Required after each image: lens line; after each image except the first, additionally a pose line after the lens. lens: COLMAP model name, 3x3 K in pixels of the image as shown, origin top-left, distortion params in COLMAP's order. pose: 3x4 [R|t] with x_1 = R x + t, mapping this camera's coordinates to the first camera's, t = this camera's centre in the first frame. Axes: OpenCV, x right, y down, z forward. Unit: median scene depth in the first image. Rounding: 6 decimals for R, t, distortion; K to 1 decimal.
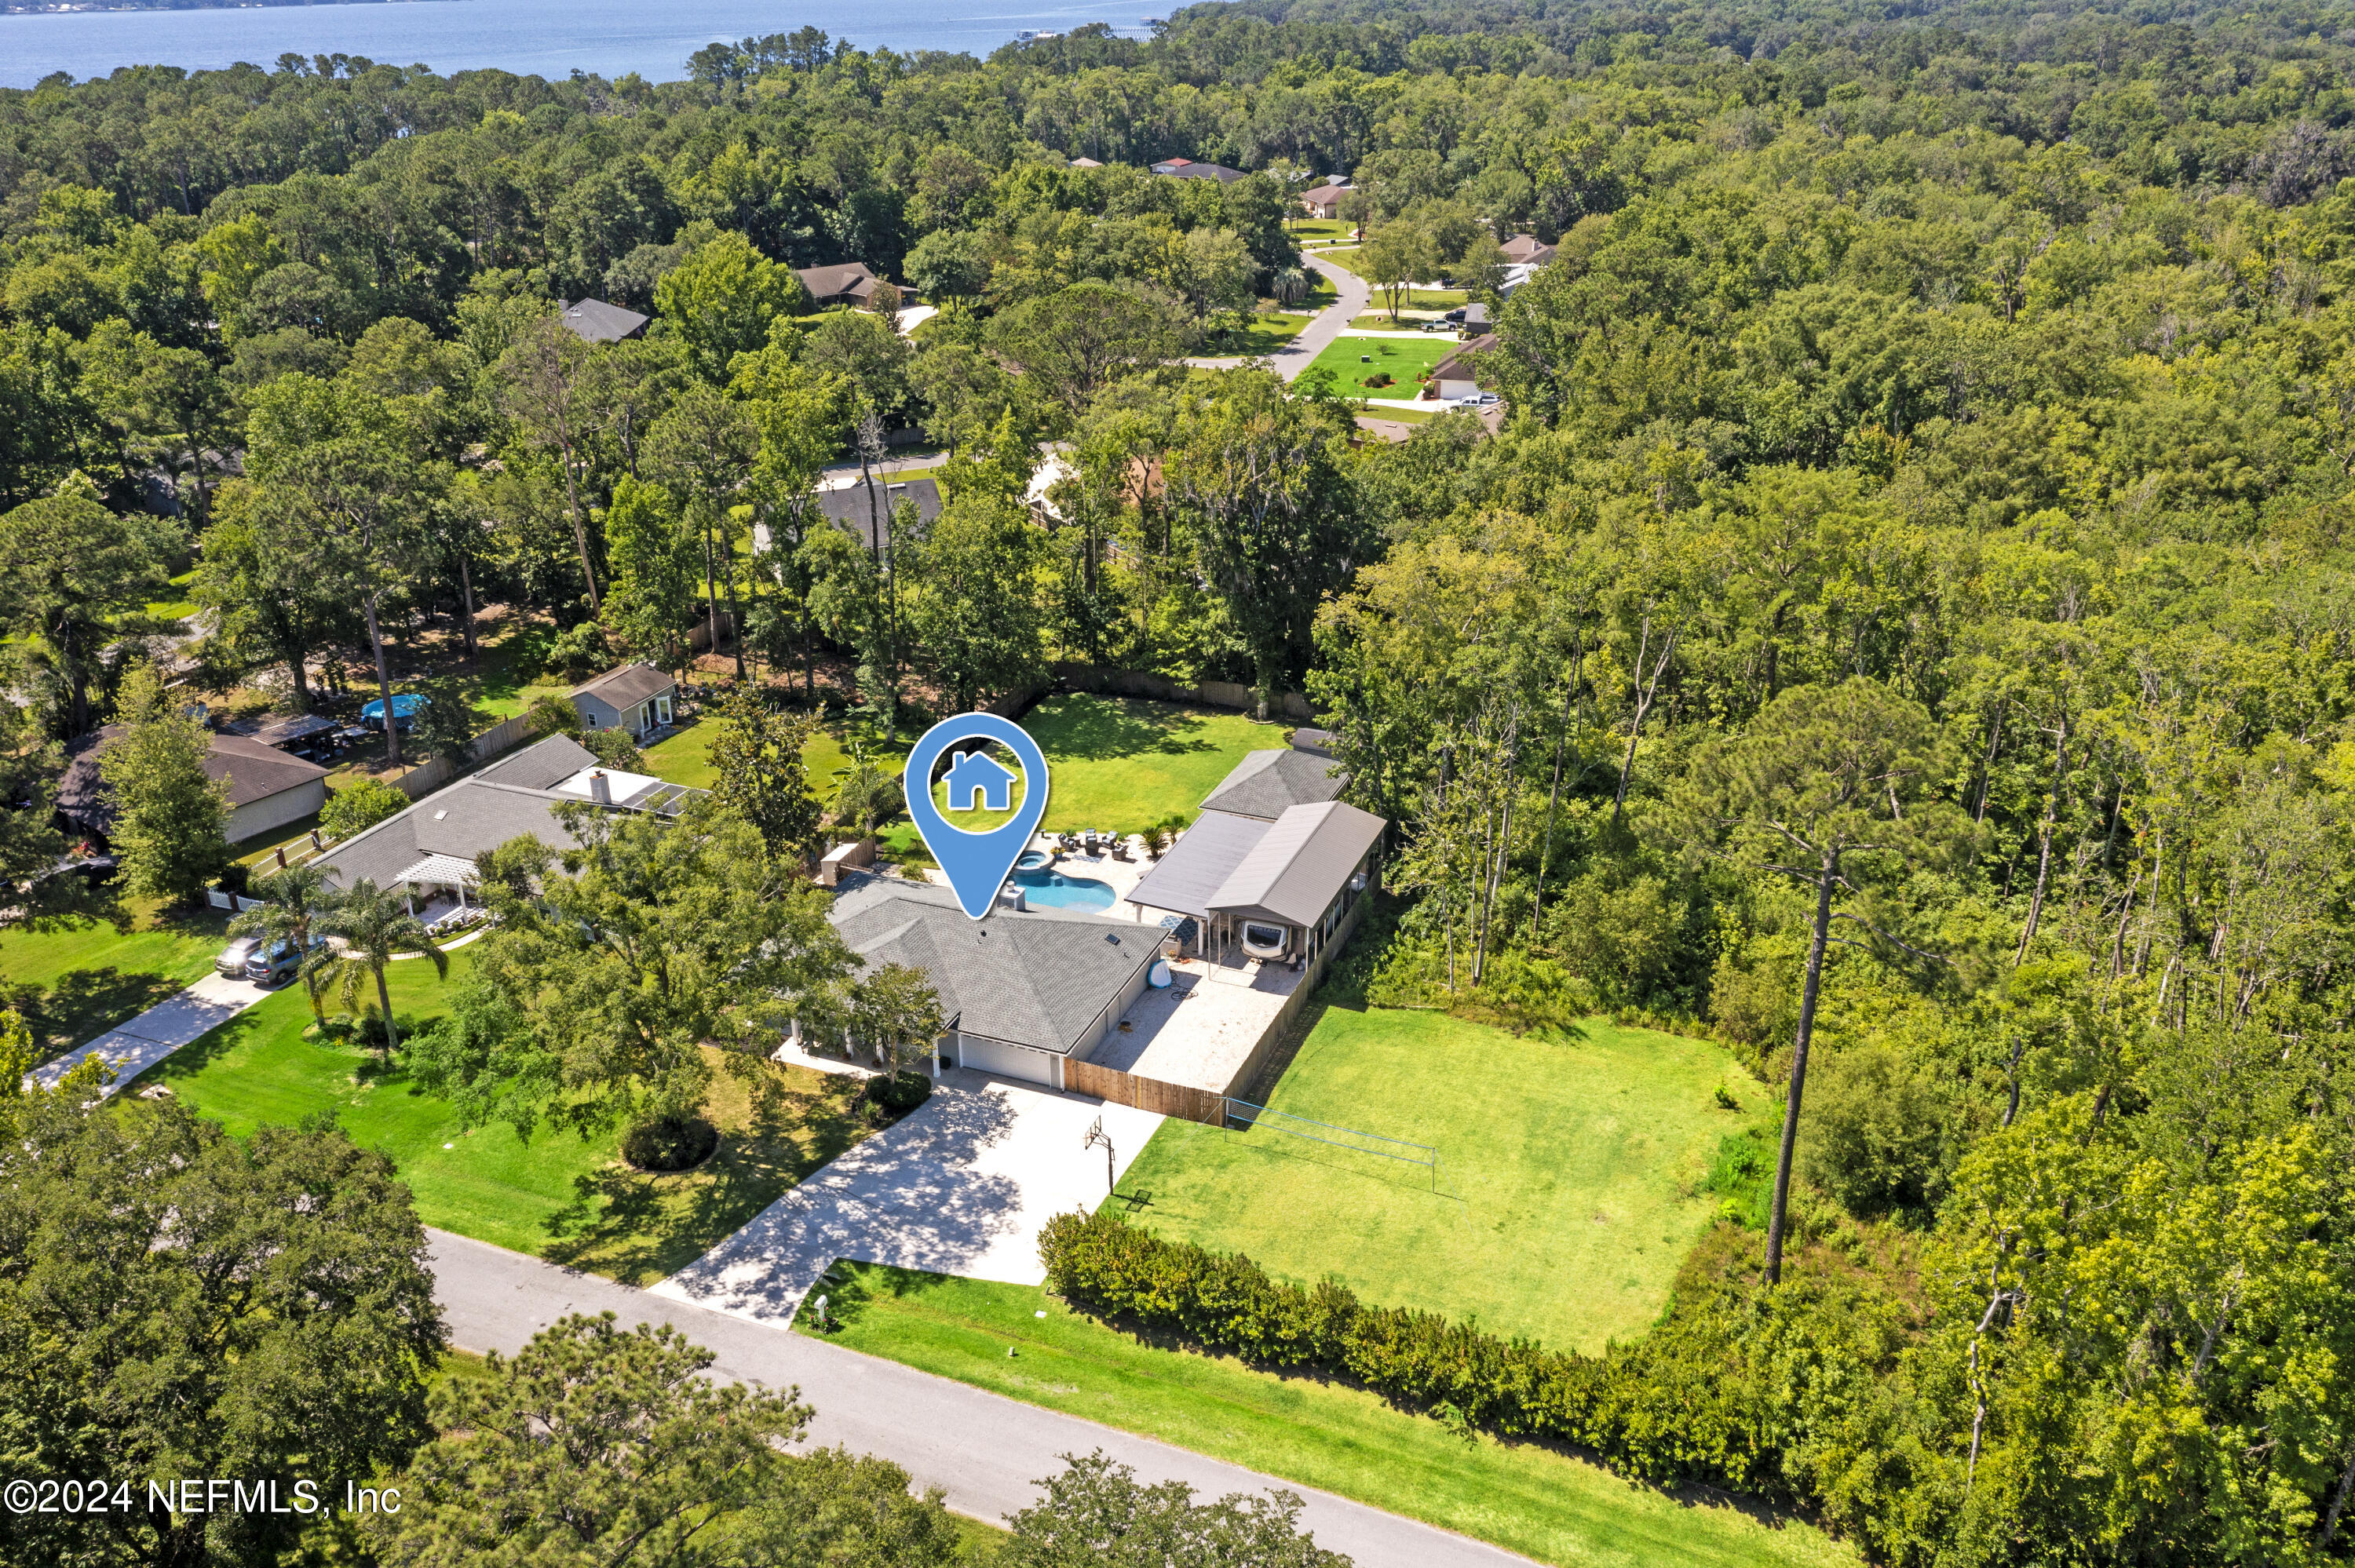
lens RADIAL K [[1854.4, 0, 1181.8], [0, 1854.4, 790.5], [0, 0, 1]] dist [-0.023402, 0.004492]
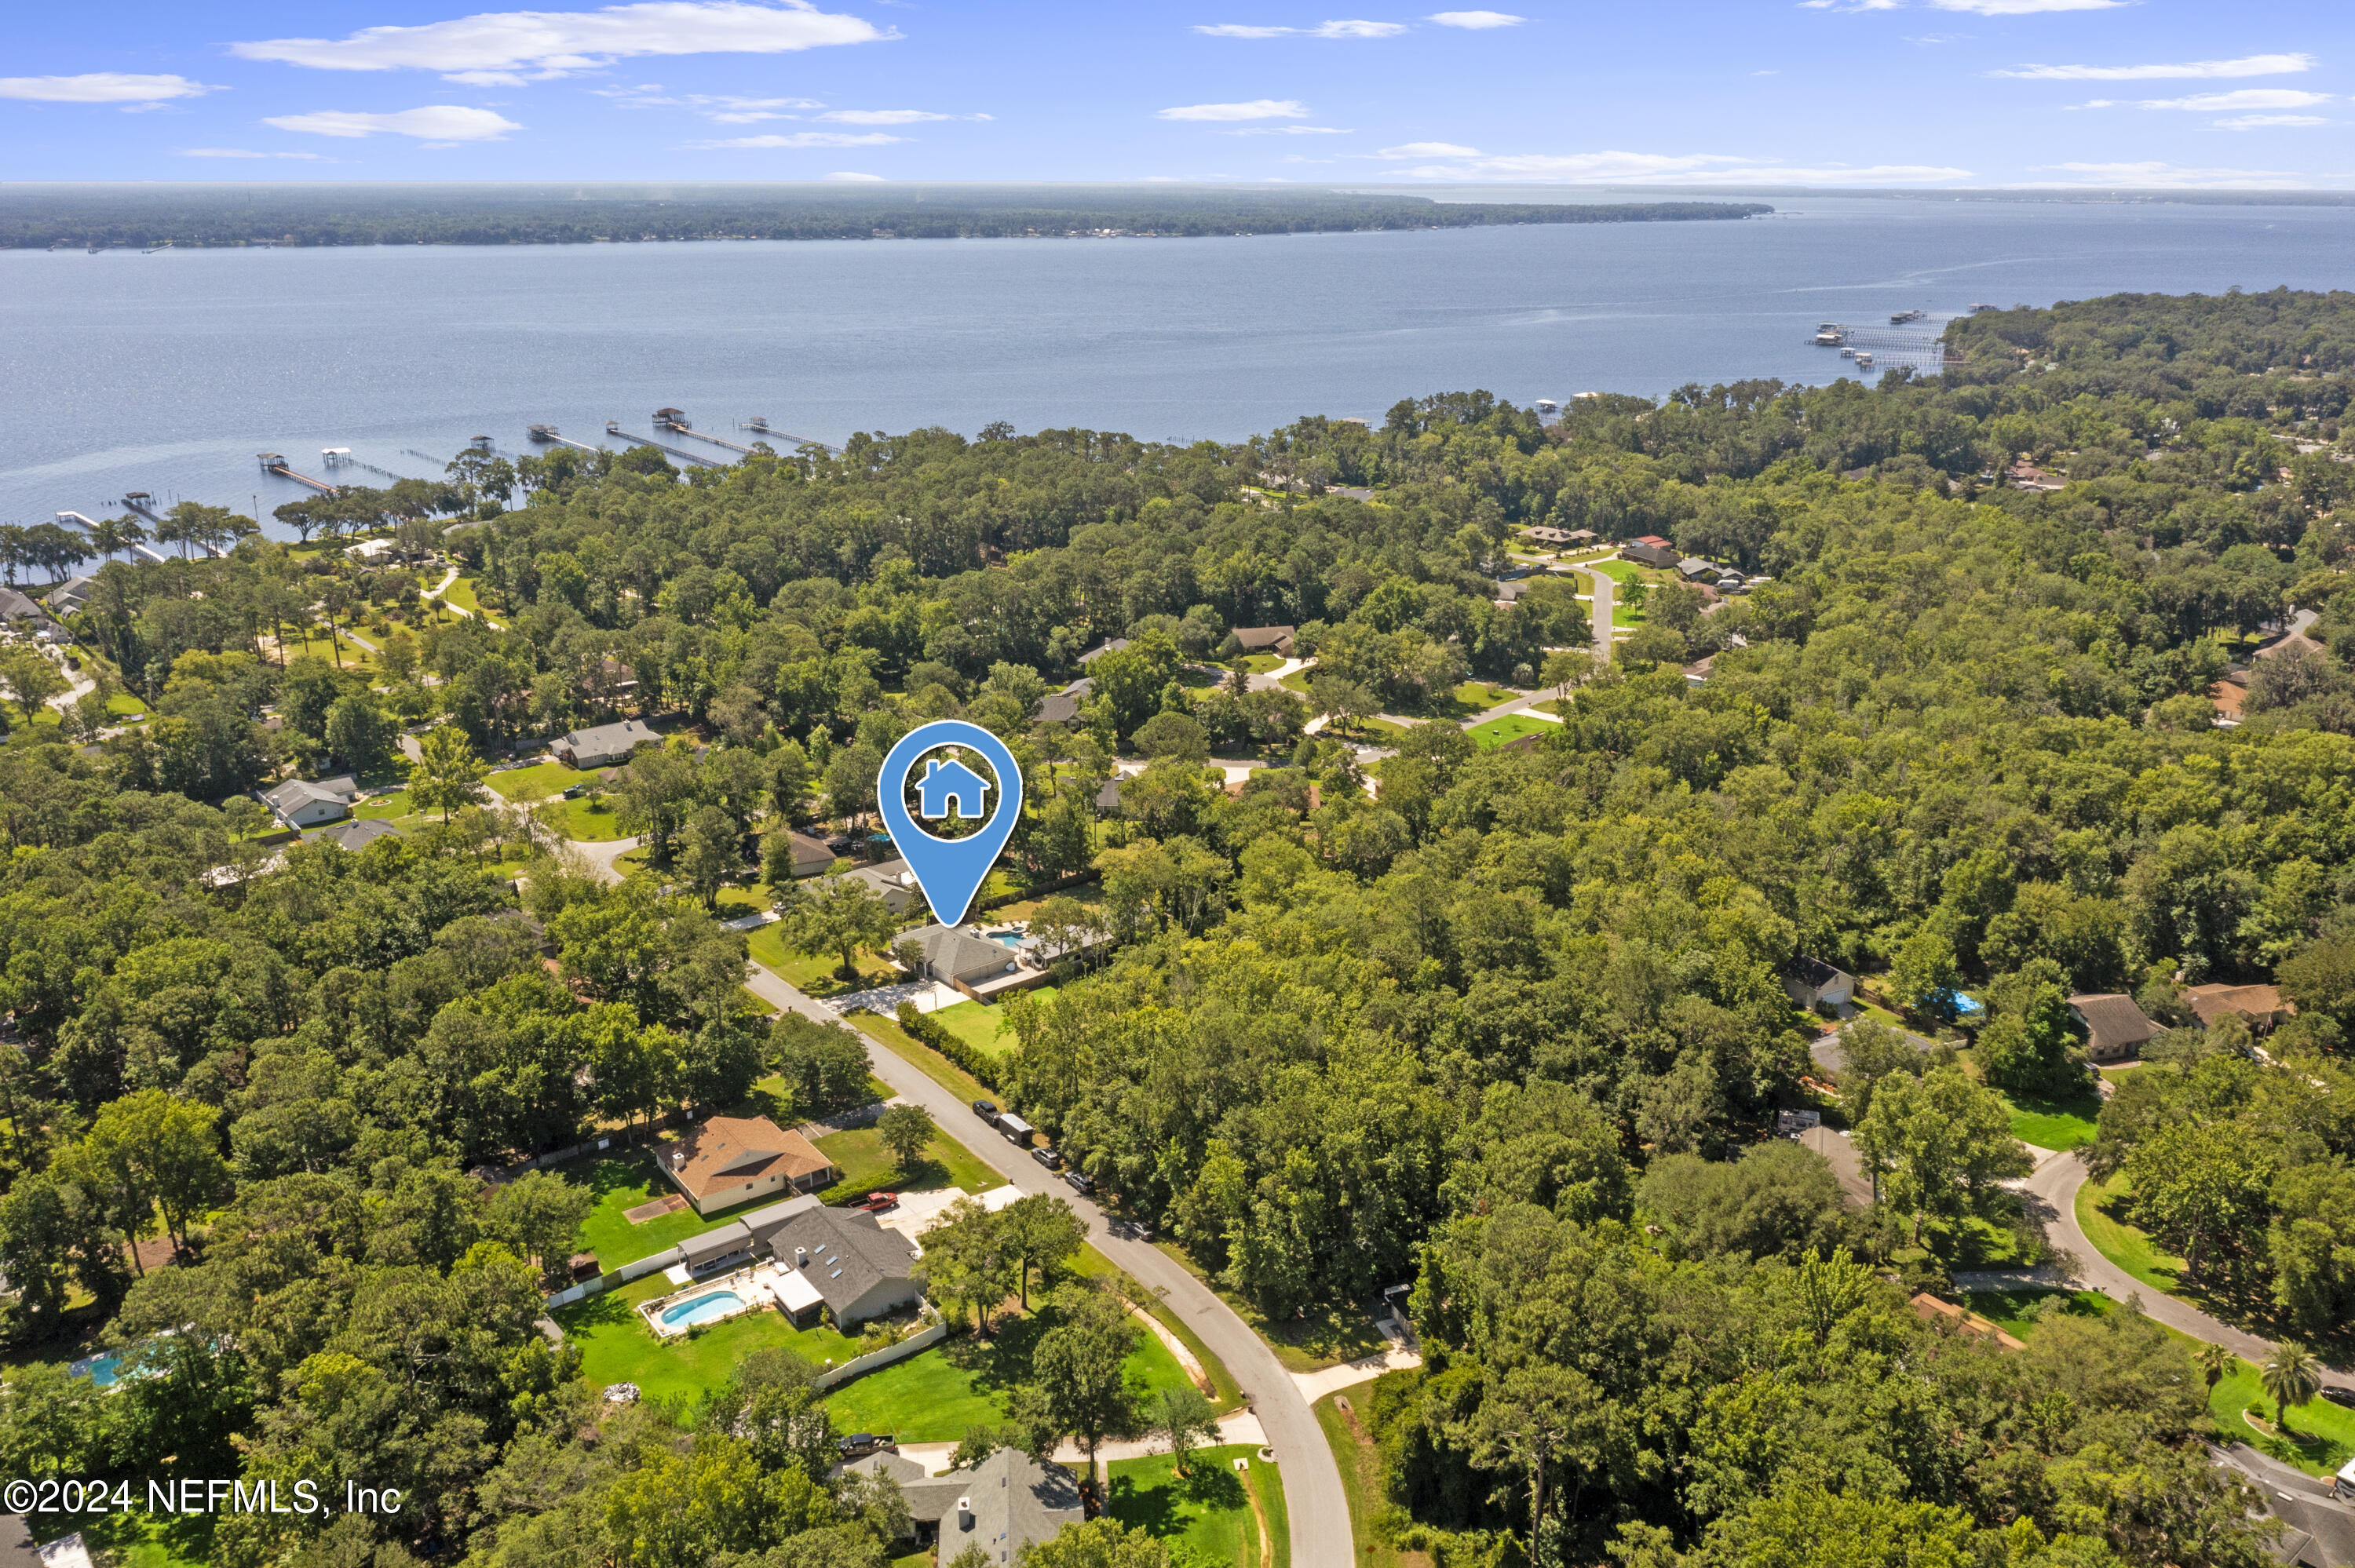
lens RADIAL K [[1849.7, 0, 1182.9], [0, 1849.7, 782.7], [0, 0, 1]] dist [-0.016492, 0.000797]
pose [[0.884067, 0.155708, -0.440659, 1.550567], [-0.199345, 0.978429, -0.054204, -0.091412], [0.422713, 0.135763, 0.896037, -1.684885]]
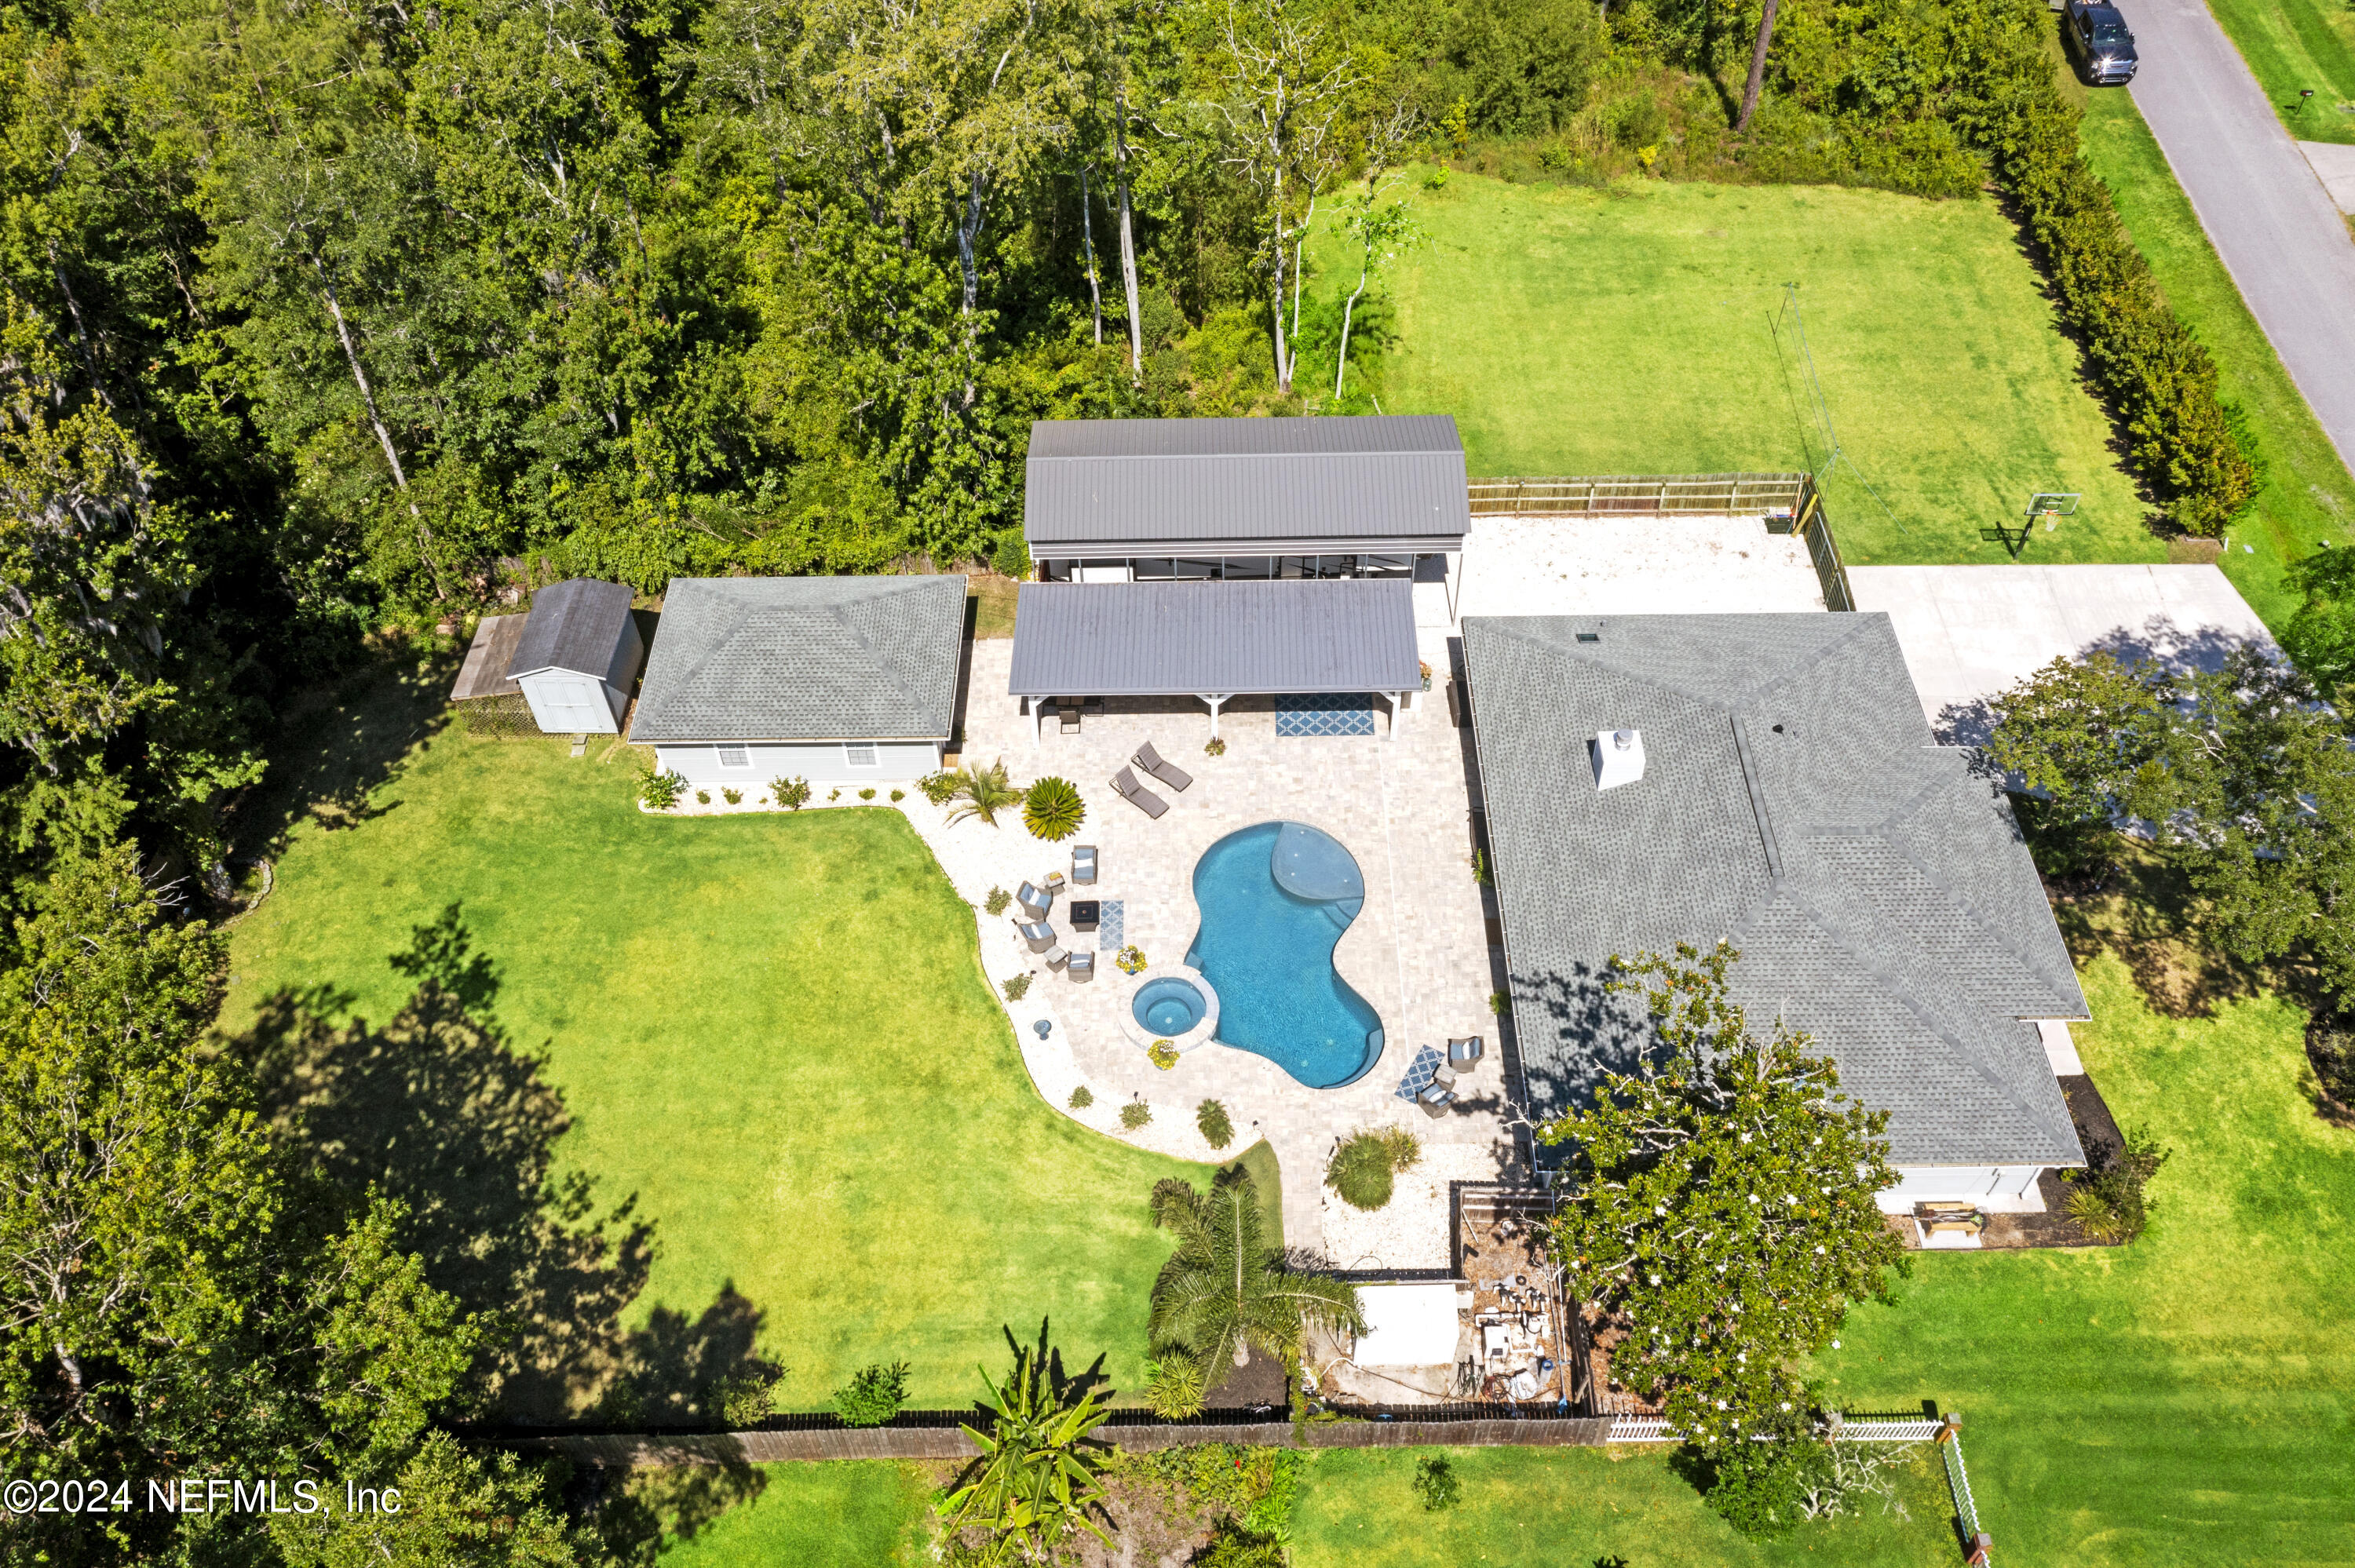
lens RADIAL K [[1849.7, 0, 1182.9], [0, 1849.7, 782.7], [0, 0, 1]] dist [-0.016492, 0.000797]
pose [[-0.369672, -0.689952, 0.622341, -0.373351], [0.400451, 0.486085, 0.776762, -0.389436], [-0.838440, 0.536365, 0.096600, 1.048009]]
